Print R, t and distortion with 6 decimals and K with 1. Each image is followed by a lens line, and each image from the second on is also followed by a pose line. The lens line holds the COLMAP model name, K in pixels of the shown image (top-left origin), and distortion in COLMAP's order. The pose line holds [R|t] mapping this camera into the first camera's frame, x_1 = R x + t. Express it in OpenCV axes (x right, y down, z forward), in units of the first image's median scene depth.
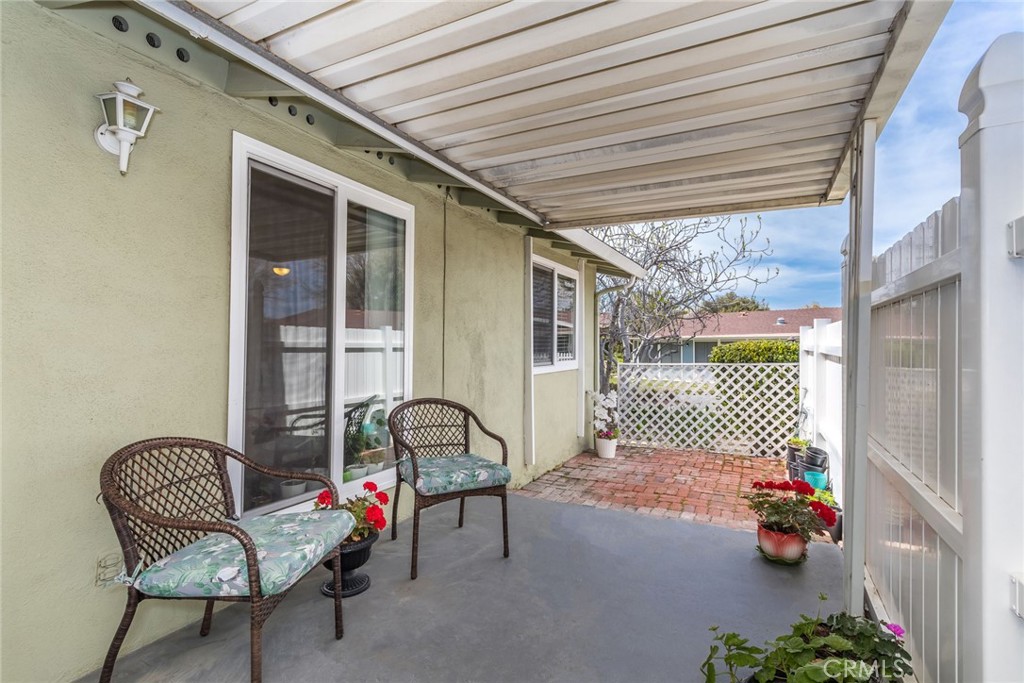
lens RADIAL K [[474.2, 0, 512.0], [0, 474.2, 341.5], [0, 0, 1]] dist [0.000169, -0.000014]
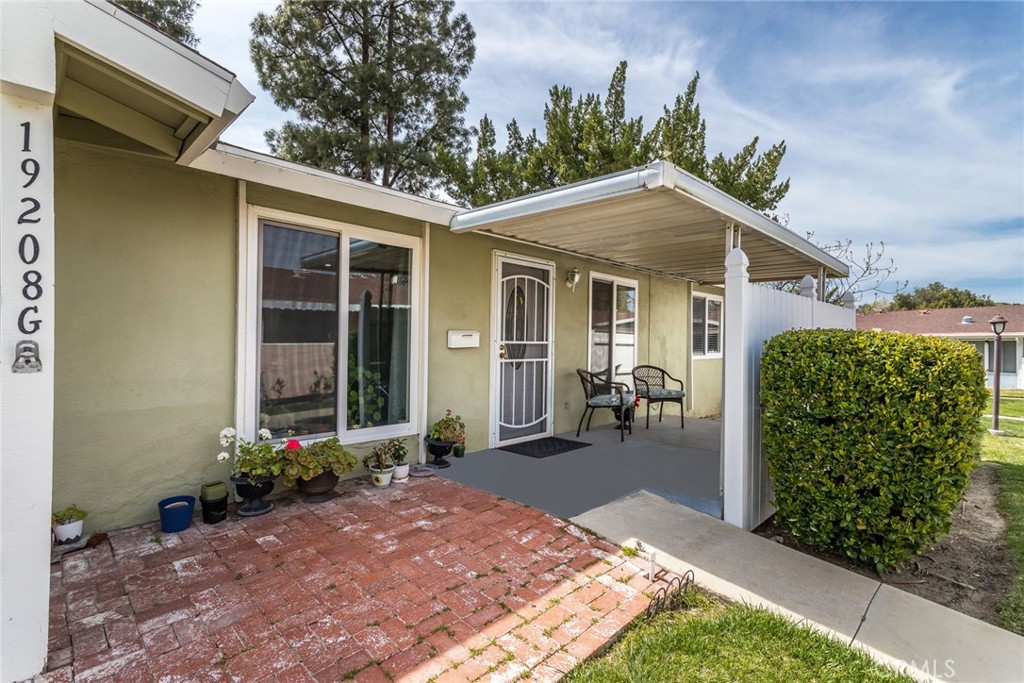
lens RADIAL K [[478.2, 0, 514.6], [0, 478.2, 341.7], [0, 0, 1]] dist [0.001836, 0.000500]
pose [[0.955278, 0.007615, -0.295611, -0.074596], [-0.005769, 0.999958, 0.007117, -0.006369], [0.295653, -0.005093, 0.955282, -1.092633]]
